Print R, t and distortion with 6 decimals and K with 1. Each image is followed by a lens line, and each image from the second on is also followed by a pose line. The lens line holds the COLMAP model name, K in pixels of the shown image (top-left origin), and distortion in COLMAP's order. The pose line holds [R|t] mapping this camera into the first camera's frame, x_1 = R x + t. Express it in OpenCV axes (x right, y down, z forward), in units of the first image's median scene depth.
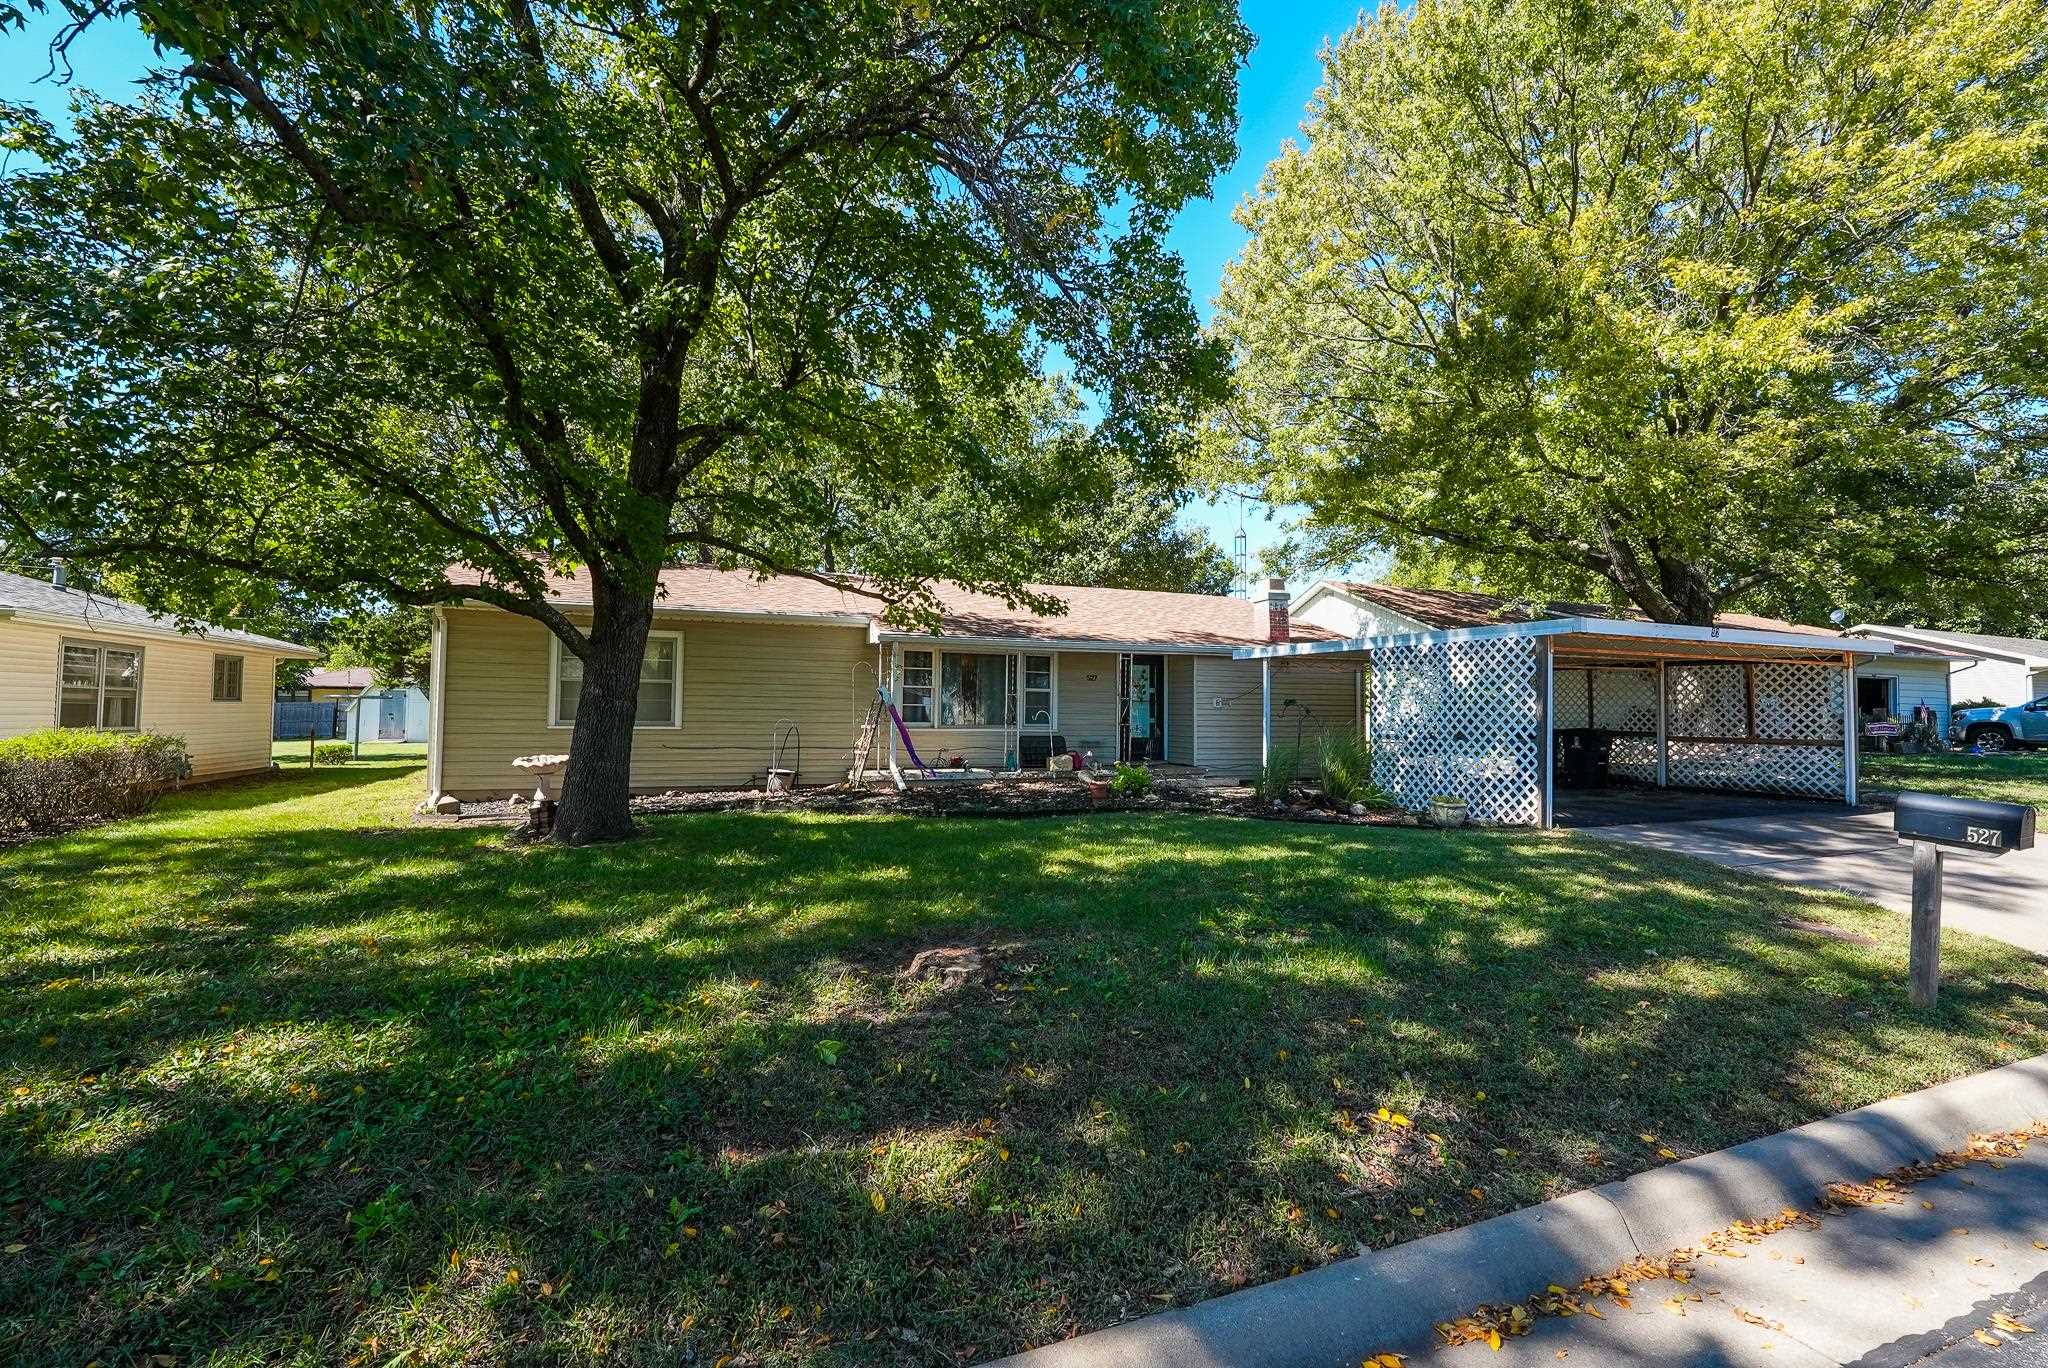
lens RADIAL K [[833.0, 0, 1023.2], [0, 833.0, 688.7], [0, 0, 1]] dist [-0.009760, 0.000001]
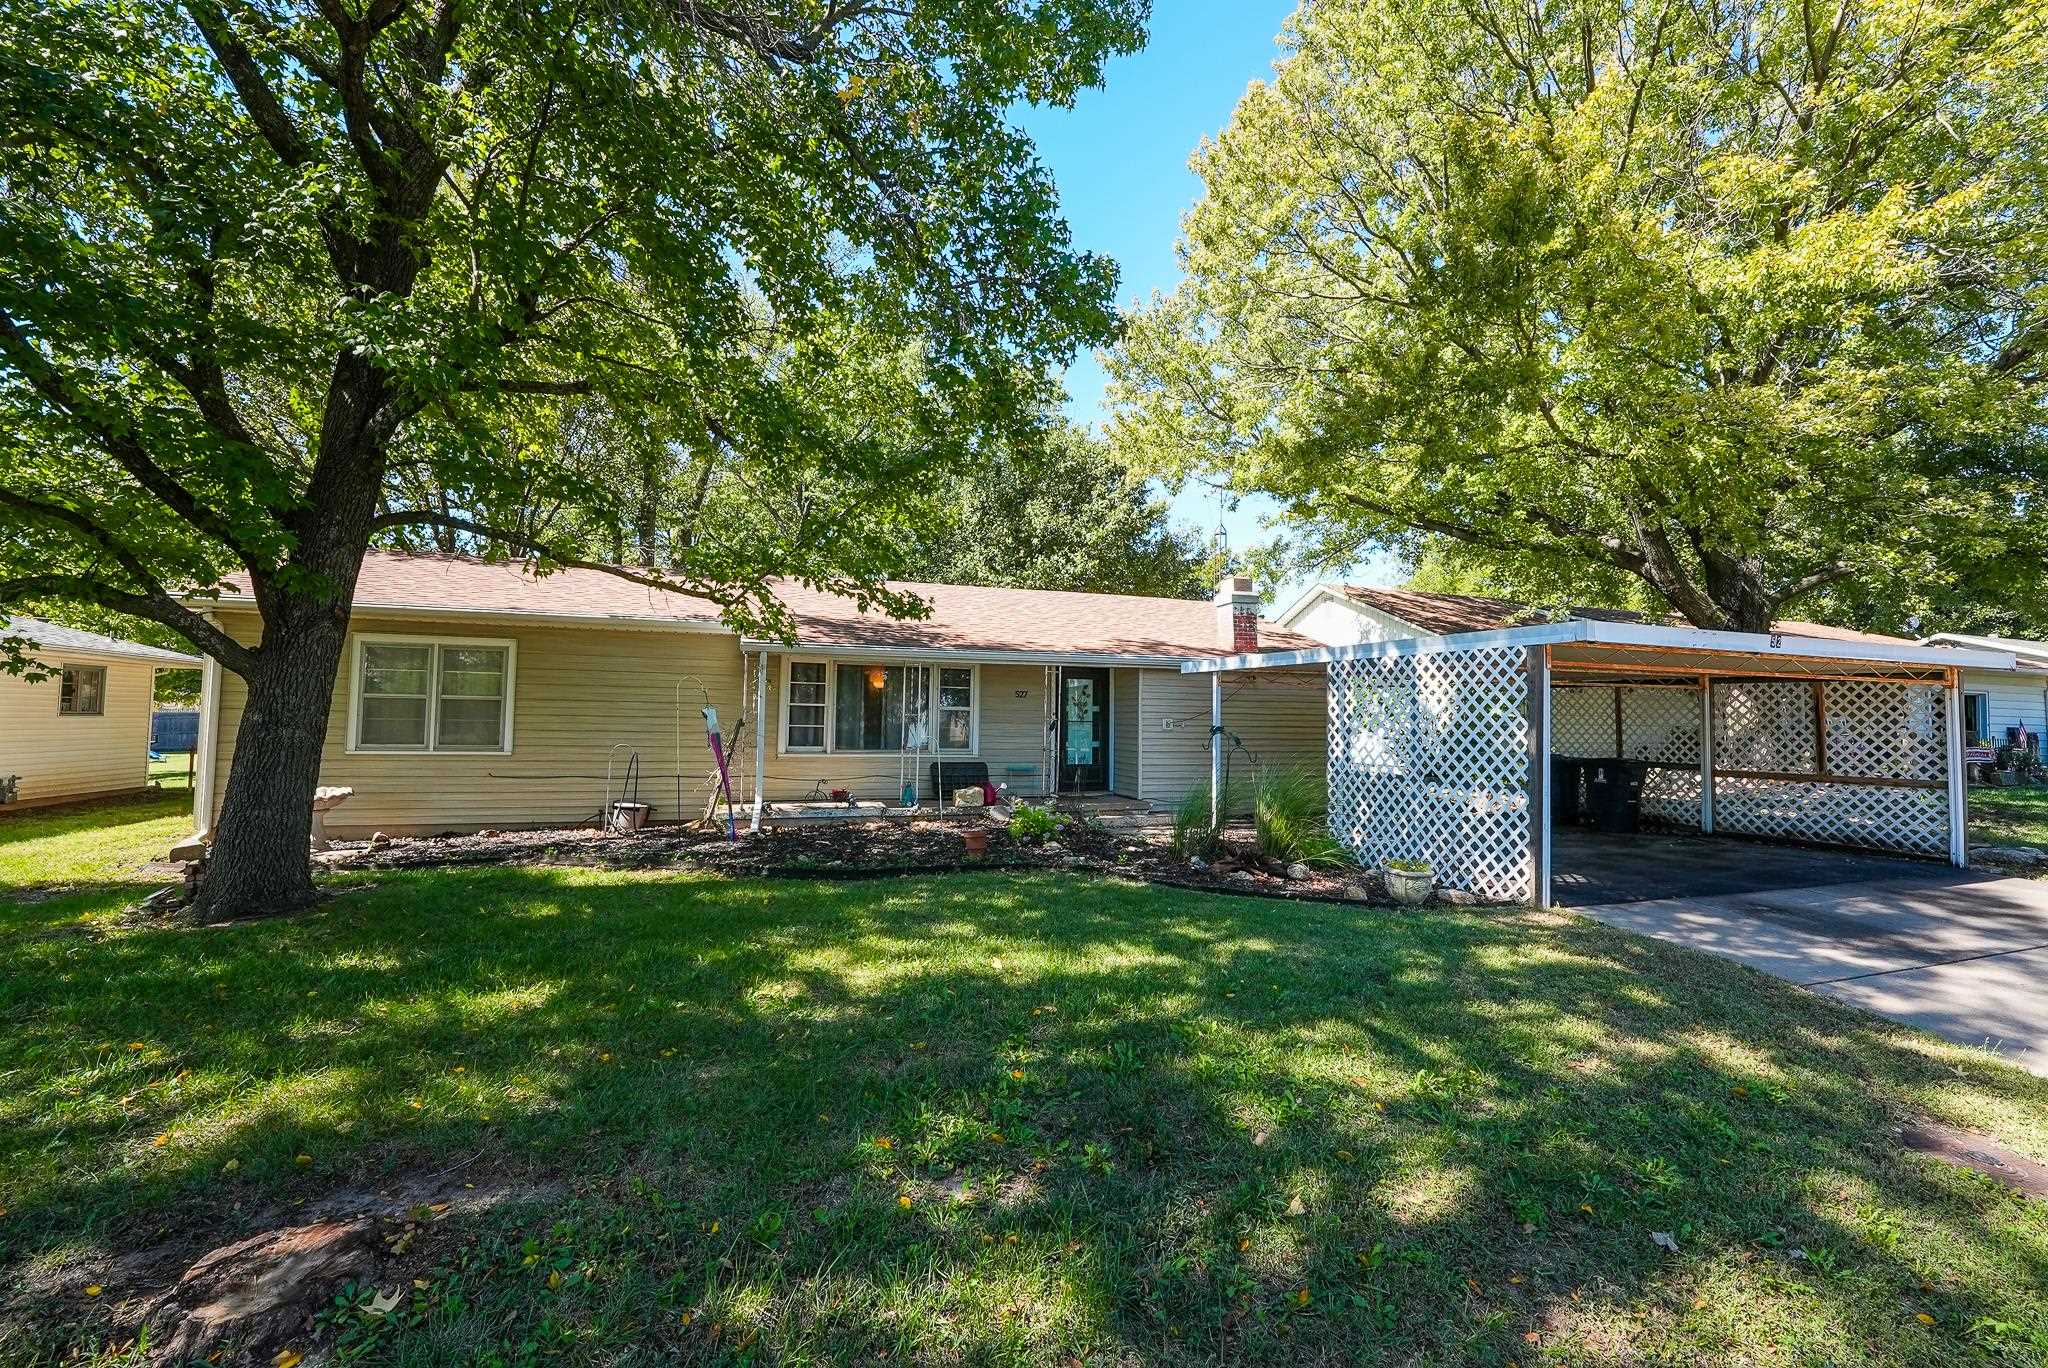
lens RADIAL K [[833.0, 0, 1026.4], [0, 833.0, 682.8], [0, 0, 1]] dist [-0.009760, 0.000001]
pose [[0.999334, 0.003115, -0.036370, 0.161903], [-0.003753, 0.999840, -0.017489, -0.013194], [0.036309, 0.017613, 0.999185, 0.198590]]
